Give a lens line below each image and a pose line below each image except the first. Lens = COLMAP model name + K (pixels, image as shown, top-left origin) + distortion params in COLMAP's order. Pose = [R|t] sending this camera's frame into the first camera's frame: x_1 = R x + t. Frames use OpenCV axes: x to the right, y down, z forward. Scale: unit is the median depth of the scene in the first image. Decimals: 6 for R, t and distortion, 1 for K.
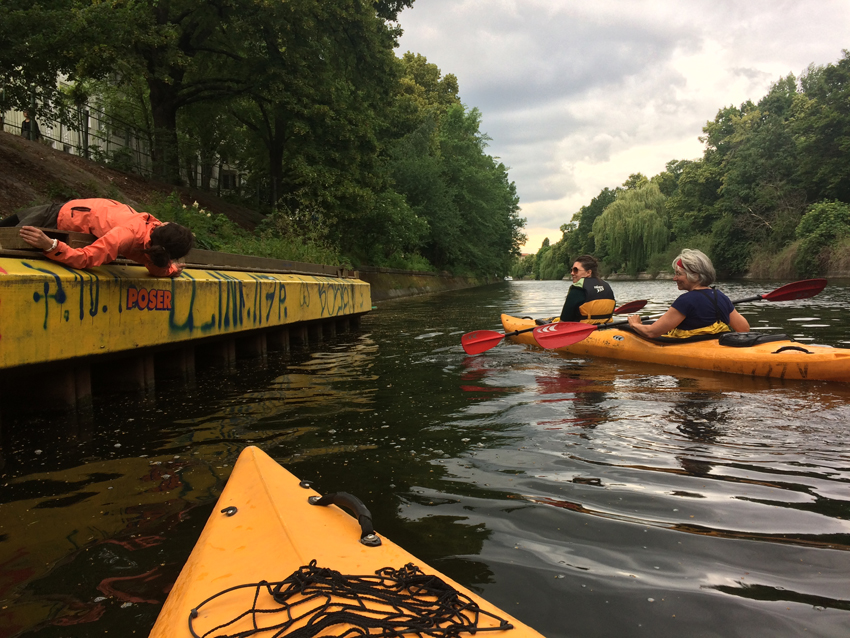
lens RADIAL K [[717.7, 0, 425.0], [0, 717.7, 319.0], [0, 0, 1]] dist [0.007938, -0.087761]
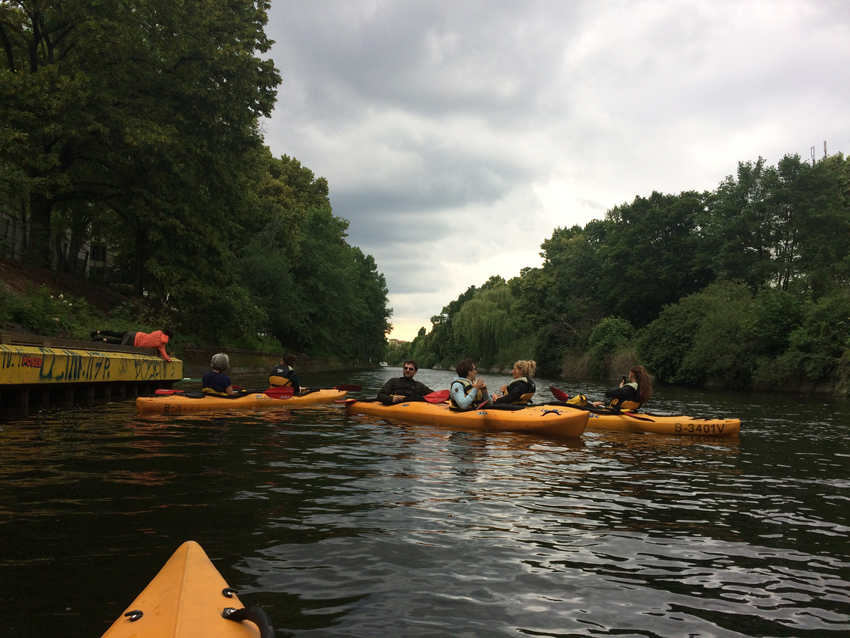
lens RADIAL K [[725.0, 0, 425.0], [0, 725.0, 319.0], [0, 0, 1]] dist [0.159443, -0.338454]
pose [[0.985365, 0.072820, 0.154119, 0.043413], [-0.054449, 0.991251, -0.120235, 0.004771], [-0.161526, 0.110084, 0.980709, -0.139767]]
